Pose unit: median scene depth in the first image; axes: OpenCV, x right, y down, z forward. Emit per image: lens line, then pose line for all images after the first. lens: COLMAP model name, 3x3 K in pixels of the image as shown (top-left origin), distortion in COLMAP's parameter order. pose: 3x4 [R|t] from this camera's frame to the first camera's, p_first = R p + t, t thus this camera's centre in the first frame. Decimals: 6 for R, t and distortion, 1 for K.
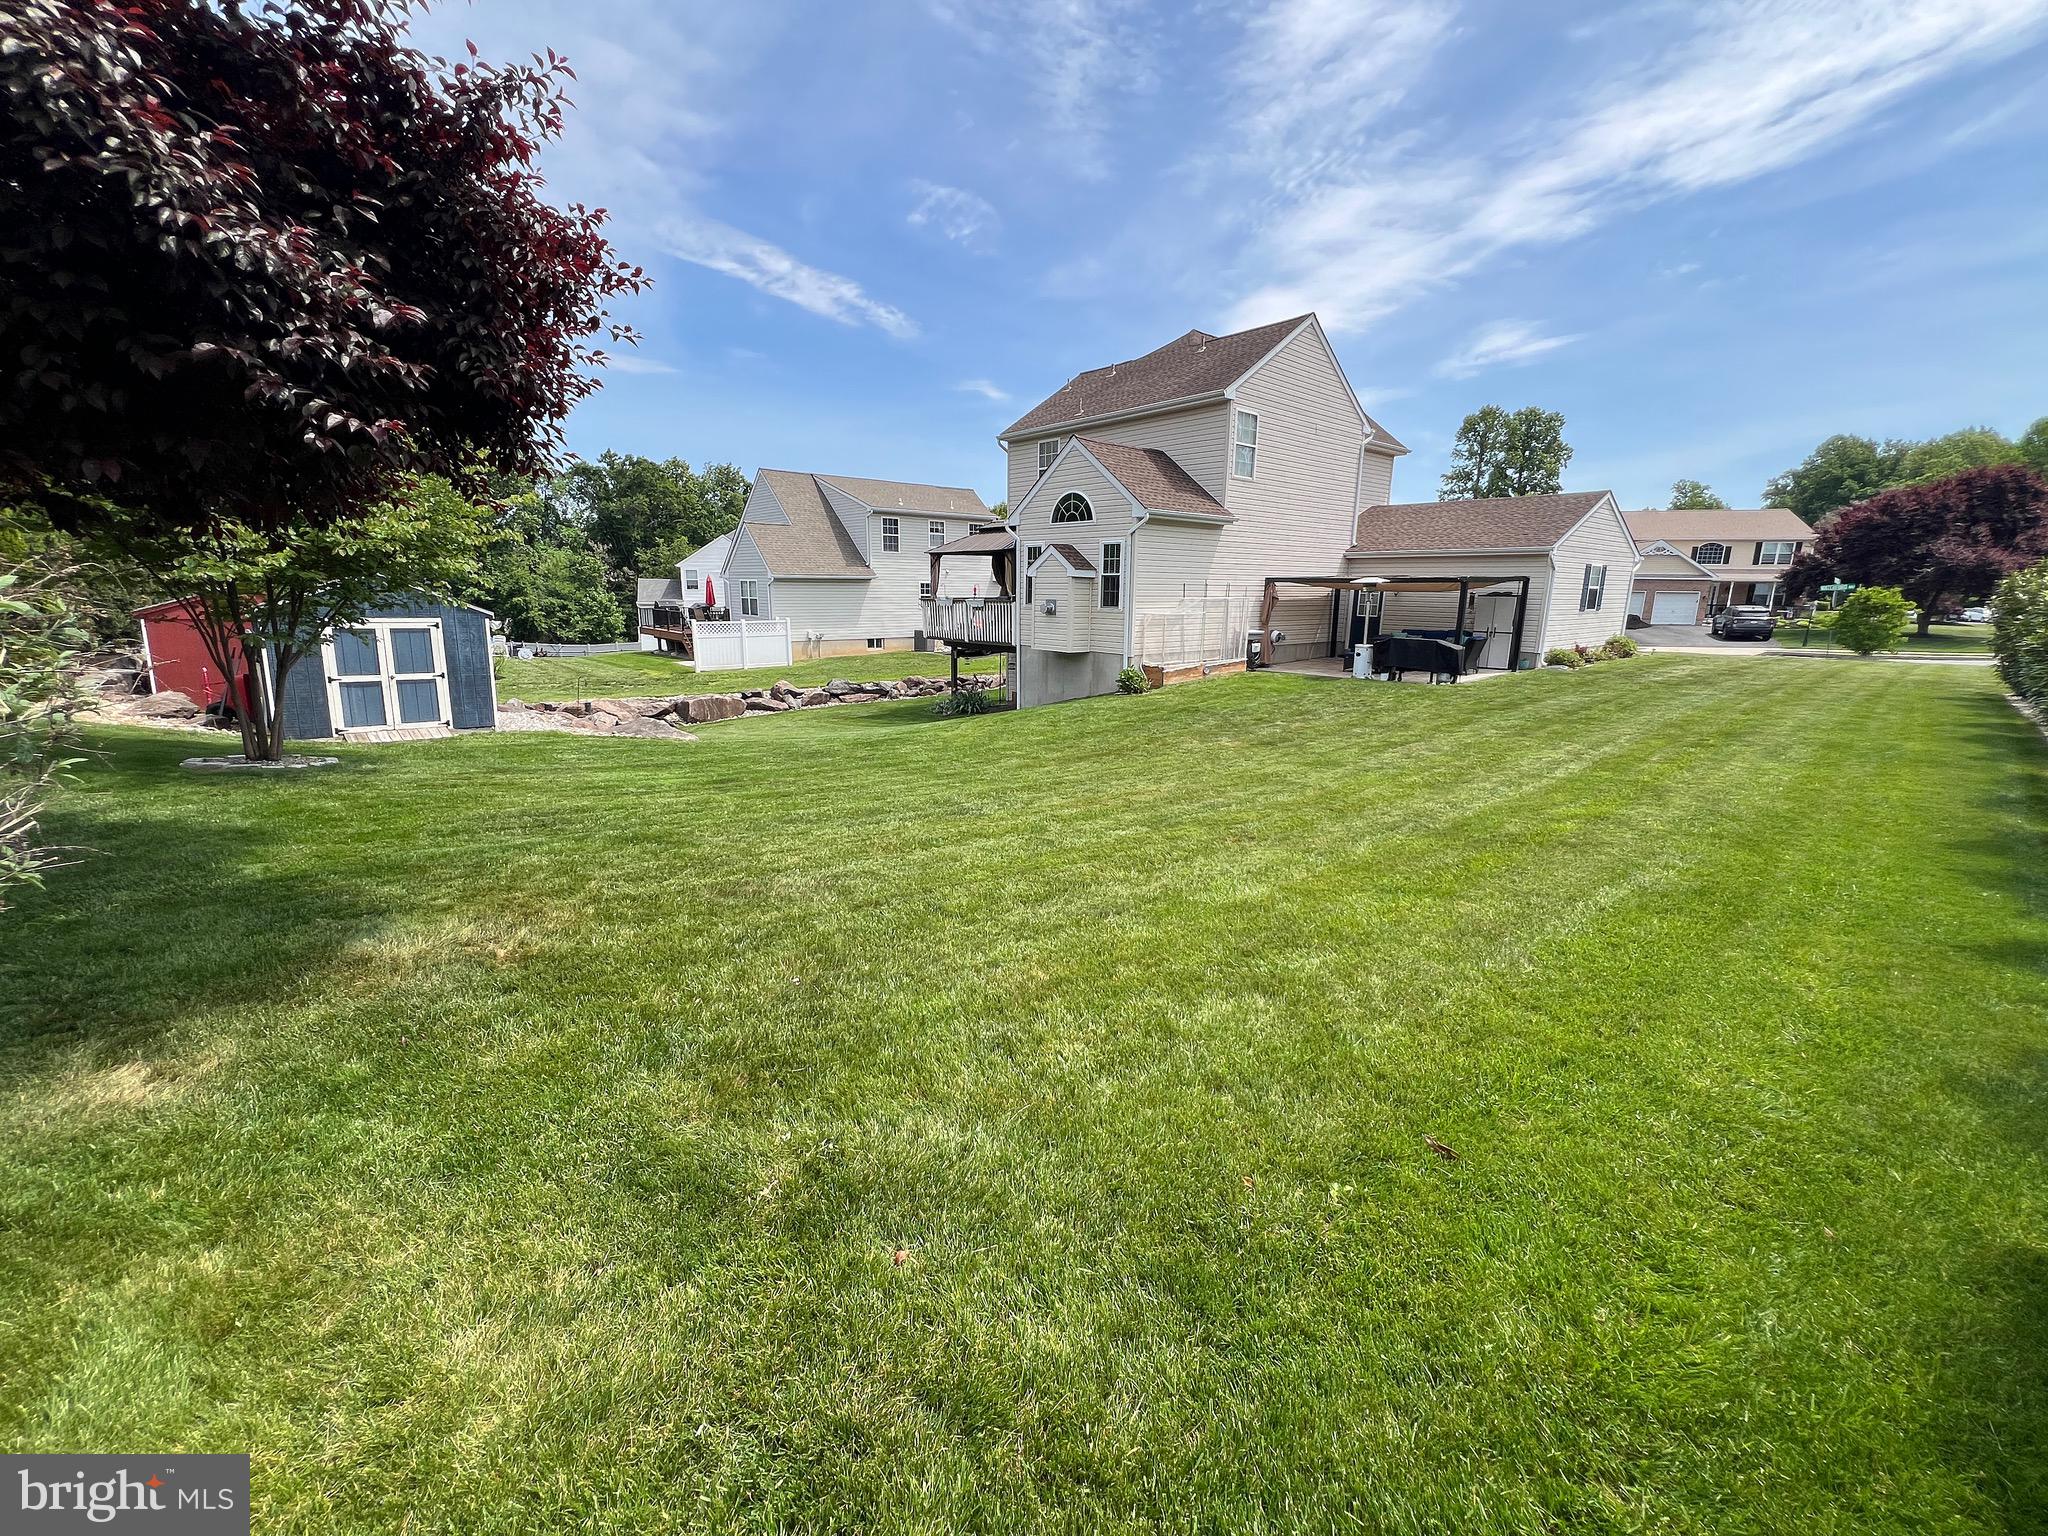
lens RADIAL K [[825.9, 0, 1024.0], [0, 825.9, 768.0], [0, 0, 1]] dist [-0.001400, 0.000283]
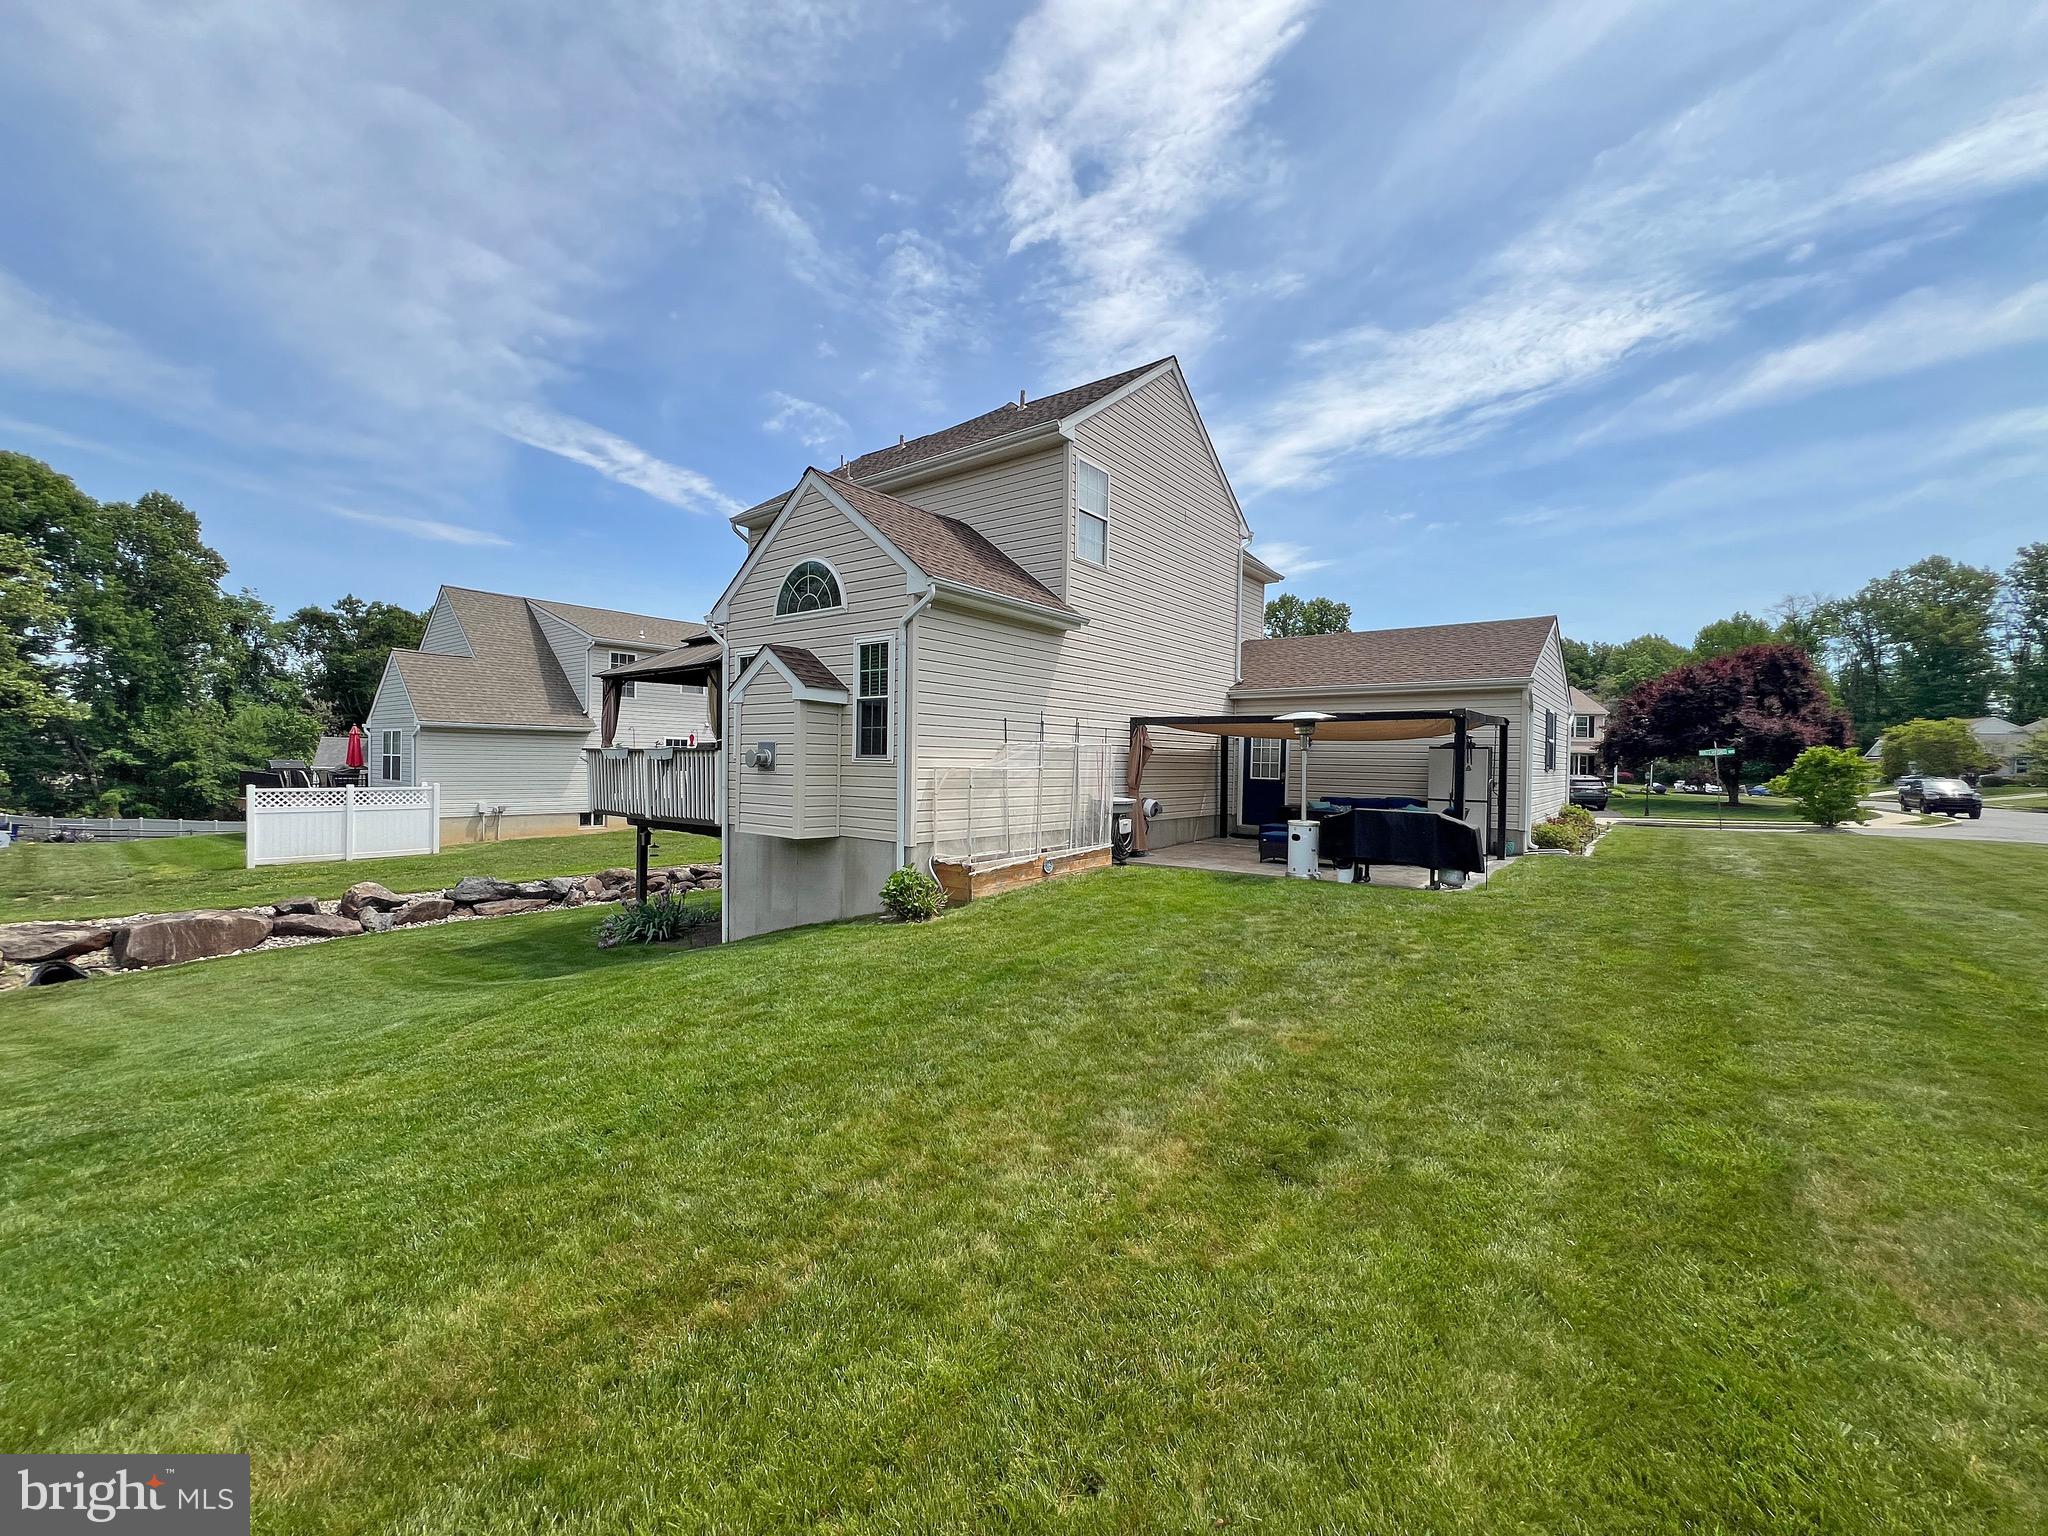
lens RADIAL K [[825.9, 0, 1024.0], [0, 825.9, 768.0], [0, 0, 1]] dist [-0.001400, 0.000283]
pose [[0.980540, 0.005711, 0.196236, 0.084019], [0.034649, 0.978850, -0.201622, -0.064645], [-0.193237, 0.204498, 0.959604, 0.402906]]
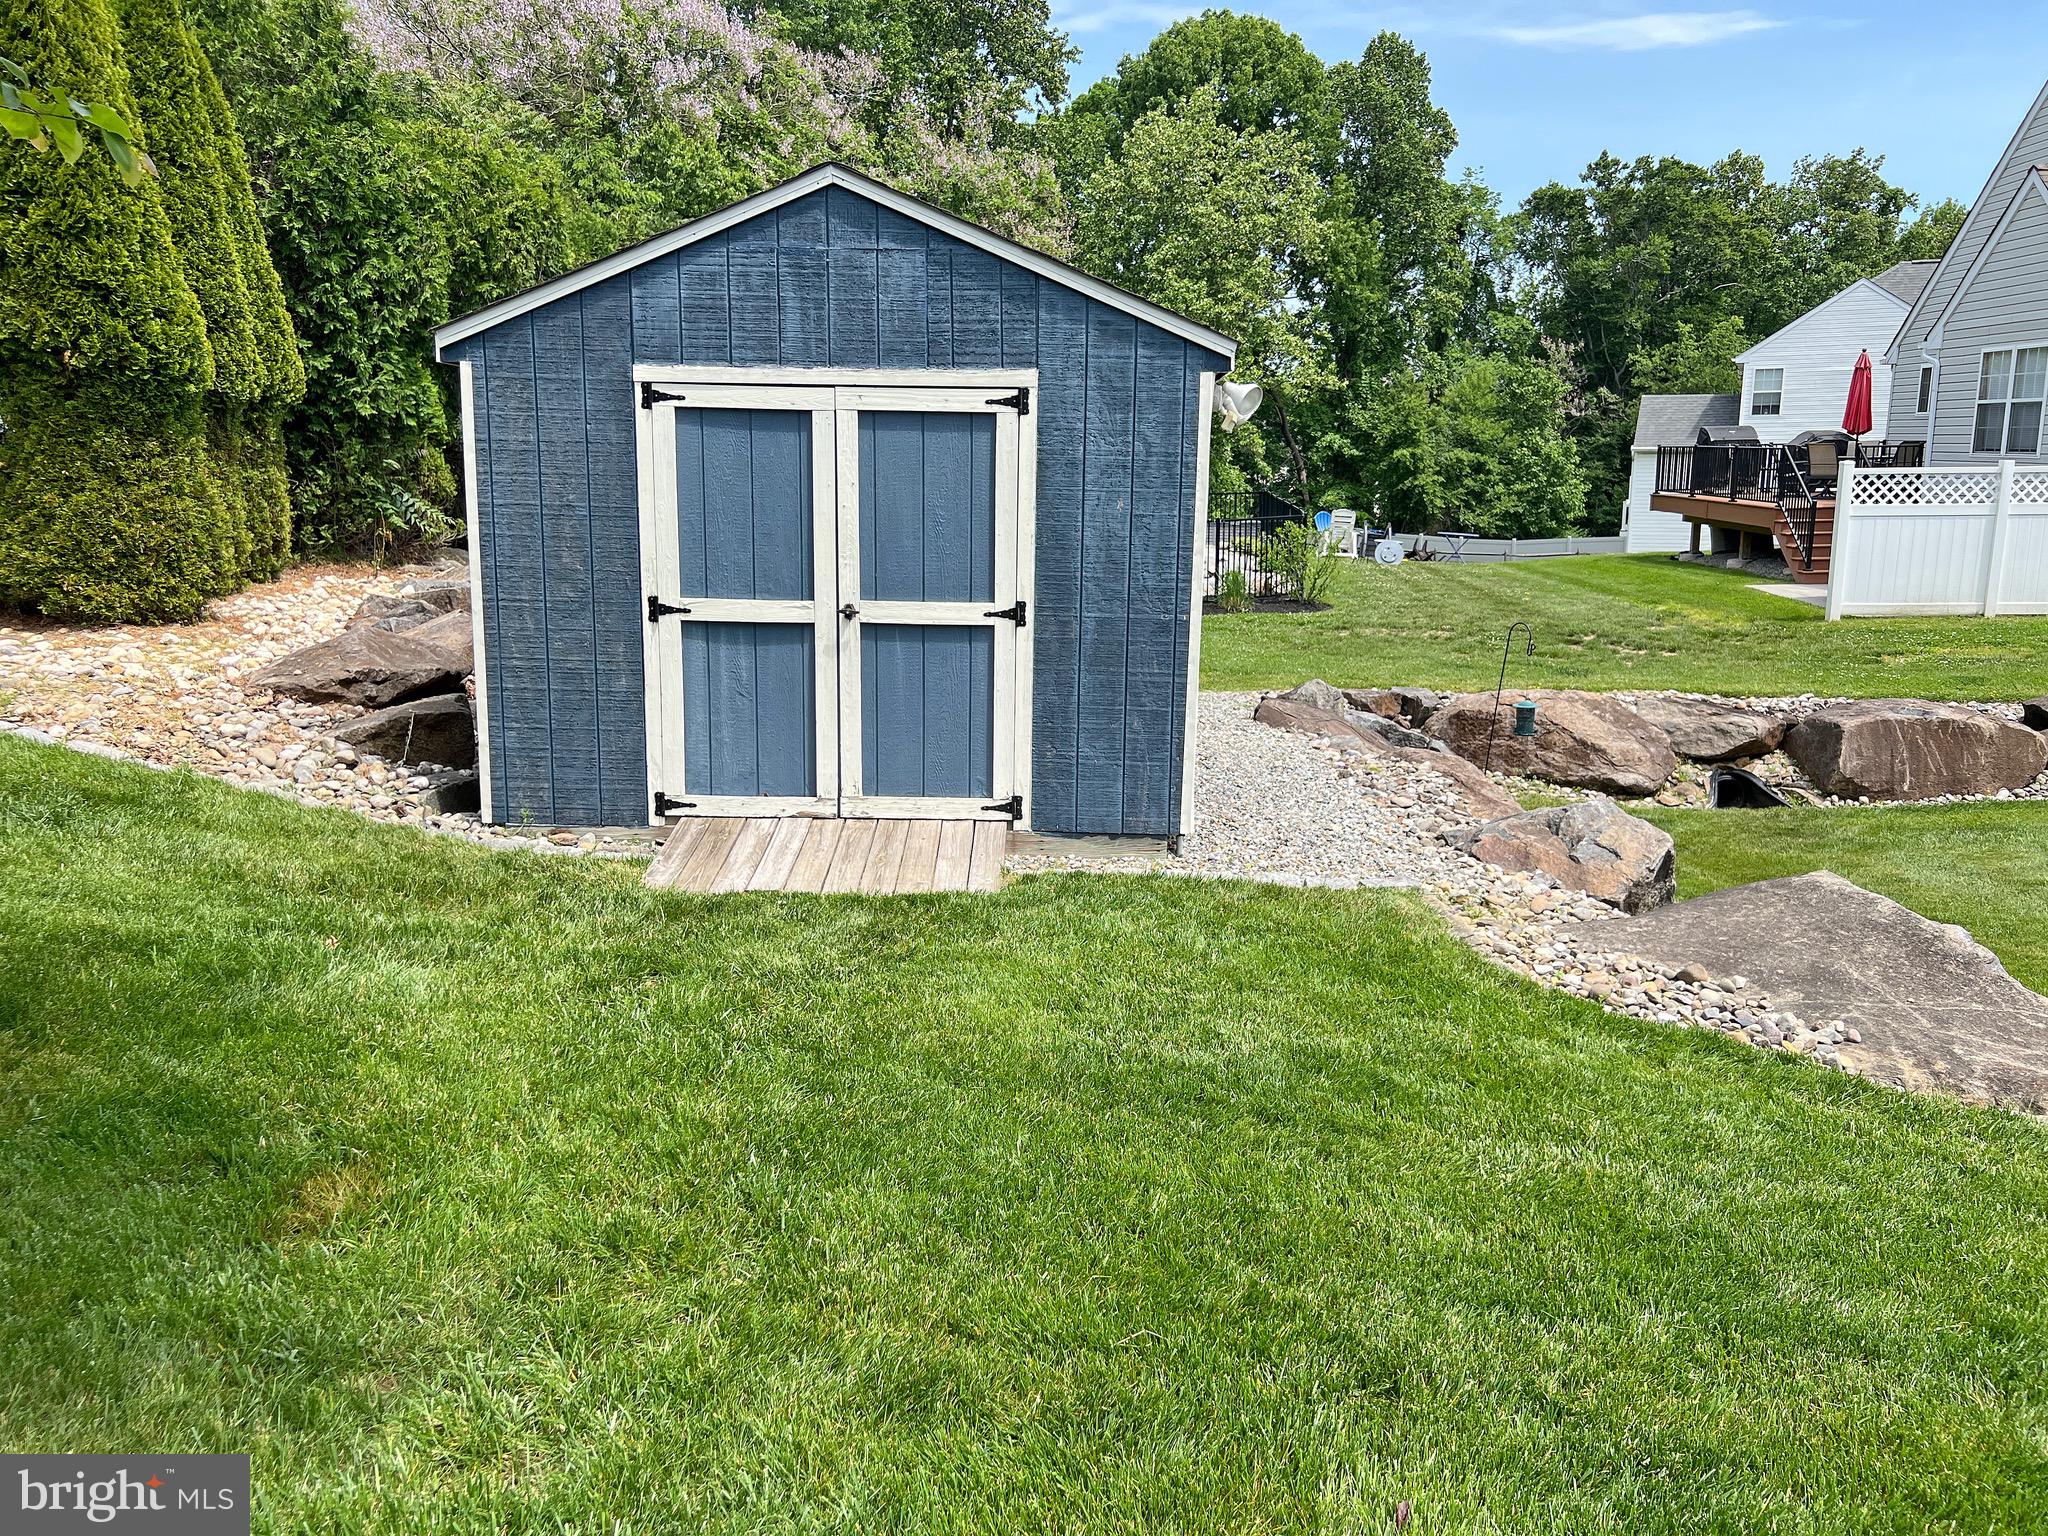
lens RADIAL K [[1562.9, 0, 1026.8], [0, 1562.9, 755.8], [0, 0, 1]] dist [0.058701, -0.064638]
pose [[0.714810, 0.119132, -0.689097, -0.270642], [-0.131066, 0.990744, 0.035325, -0.061166], [0.686927, 0.065067, 0.723808, 0.475235]]
